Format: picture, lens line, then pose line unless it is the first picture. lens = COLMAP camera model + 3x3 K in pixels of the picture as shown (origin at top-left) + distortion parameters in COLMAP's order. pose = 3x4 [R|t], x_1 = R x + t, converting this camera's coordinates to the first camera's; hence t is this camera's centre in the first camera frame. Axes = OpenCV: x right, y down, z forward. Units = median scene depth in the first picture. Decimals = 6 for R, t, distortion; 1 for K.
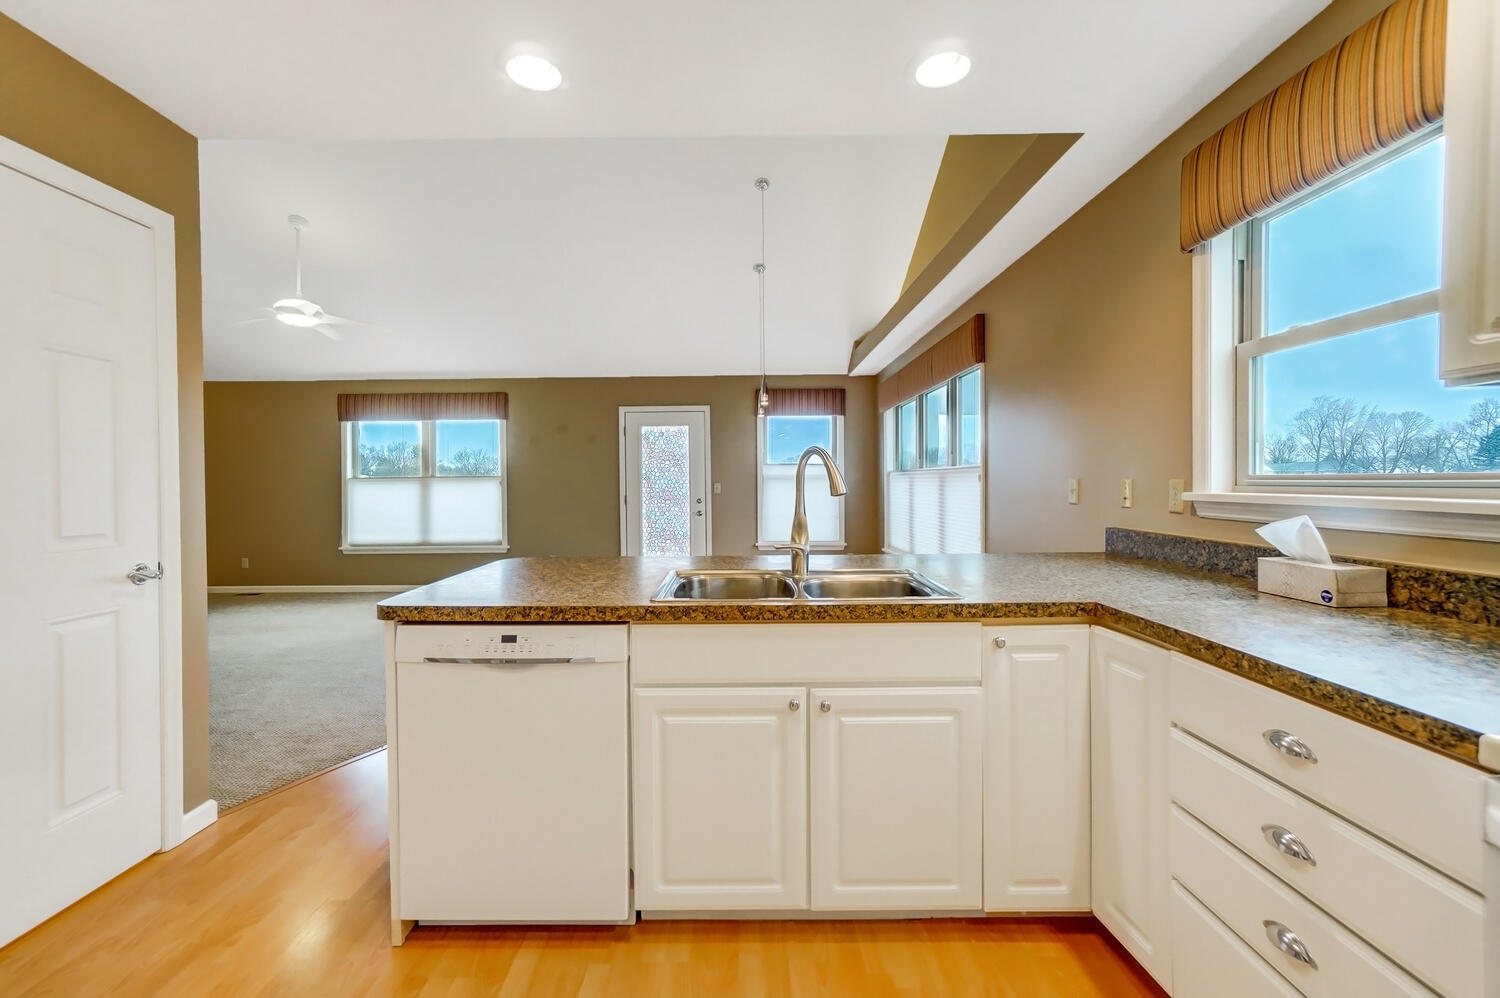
lens RADIAL K [[647.9, 0, 749.1], [0, 647.9, 495.1], [0, 0, 1]] dist [-0.002221, 0.000017]
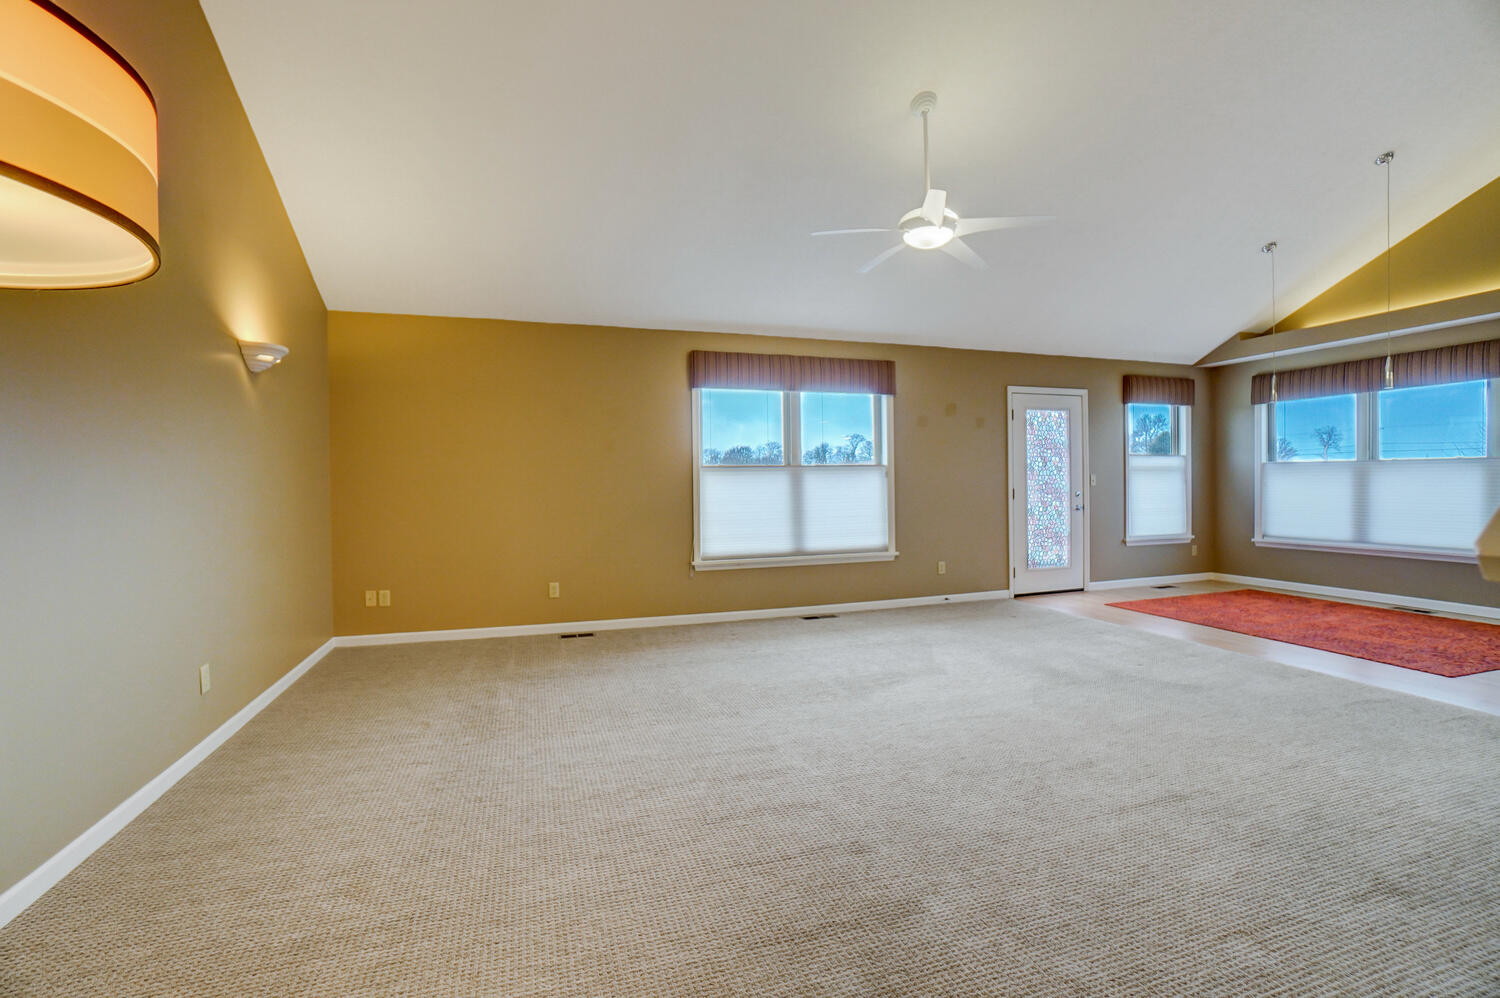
lens RADIAL K [[647.9, 0, 750.1], [0, 647.9, 495.6], [0, 0, 1]] dist [-0.002221, 0.000017]
pose [[0.947285, -0.008033, 0.320291, -0.800301], [-0.004200, 0.999288, 0.037485, -0.021868], [-0.320364, -0.036854, 0.946577, 0.288232]]
